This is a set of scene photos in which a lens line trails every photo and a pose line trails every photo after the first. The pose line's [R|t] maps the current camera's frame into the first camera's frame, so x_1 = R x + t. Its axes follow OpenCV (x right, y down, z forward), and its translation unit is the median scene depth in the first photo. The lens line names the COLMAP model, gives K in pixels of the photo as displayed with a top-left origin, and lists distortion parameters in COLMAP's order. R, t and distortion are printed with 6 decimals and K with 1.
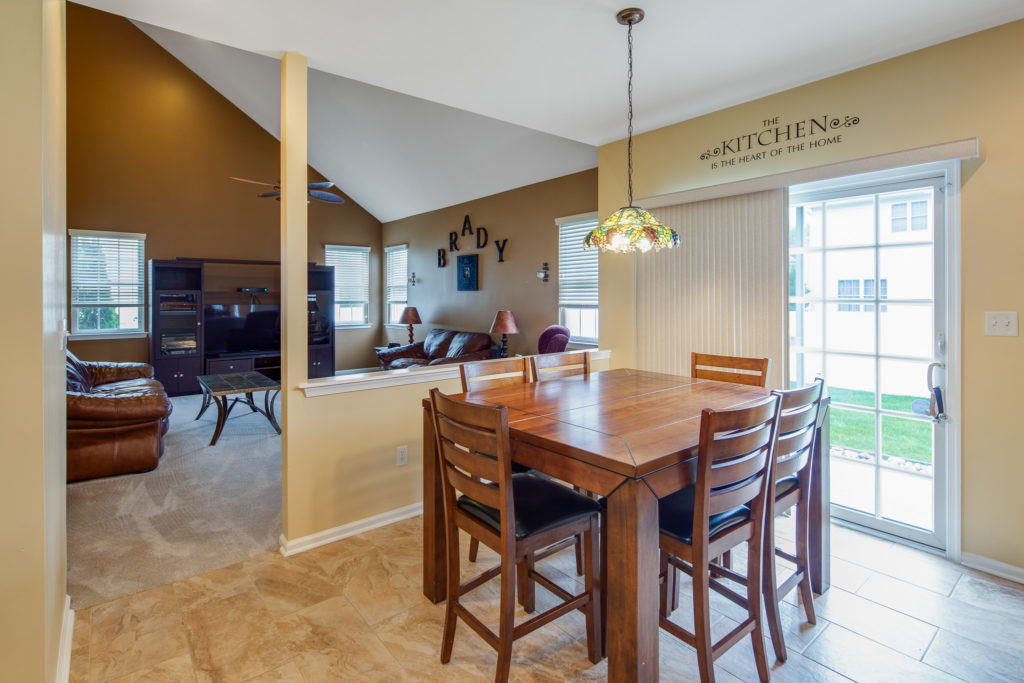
lens RADIAL K [[500.6, 0, 516.3], [0, 500.6, 292.5], [0, 0, 1]] dist [-0.006065, -0.000713]
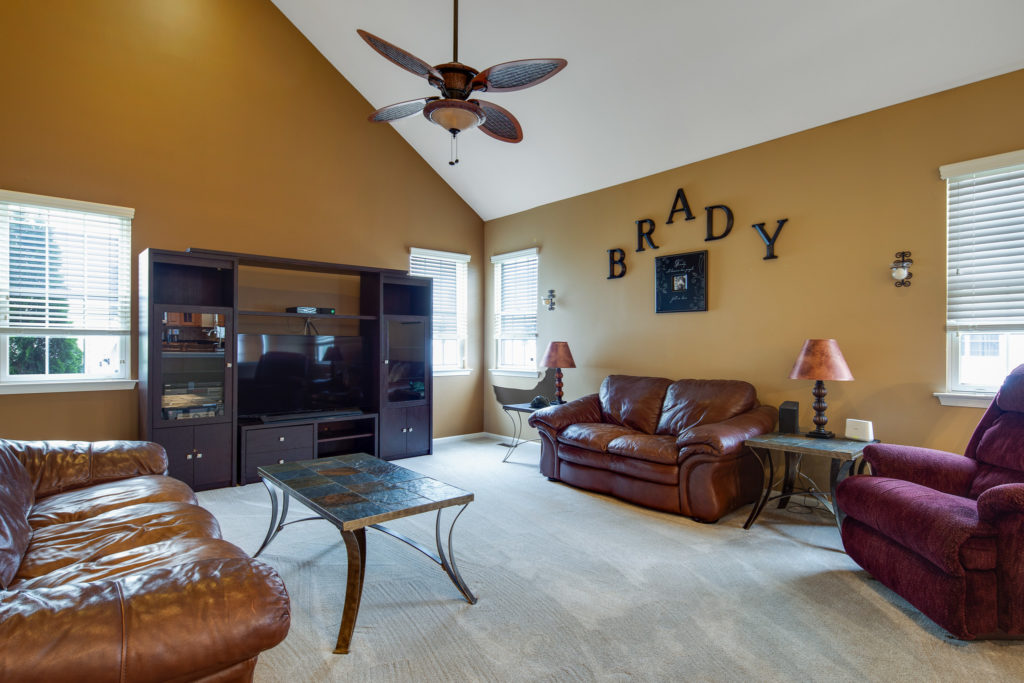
lens RADIAL K [[500.6, 0, 510.8], [0, 500.6, 343.1], [0, 0, 1]] dist [-0.006065, -0.000713]
pose [[0.998474, 0.004174, 0.055068, -0.339003], [-0.003940, 0.999983, -0.004366, 0.037840], [-0.055085, 0.004143, 0.998473, 0.401083]]
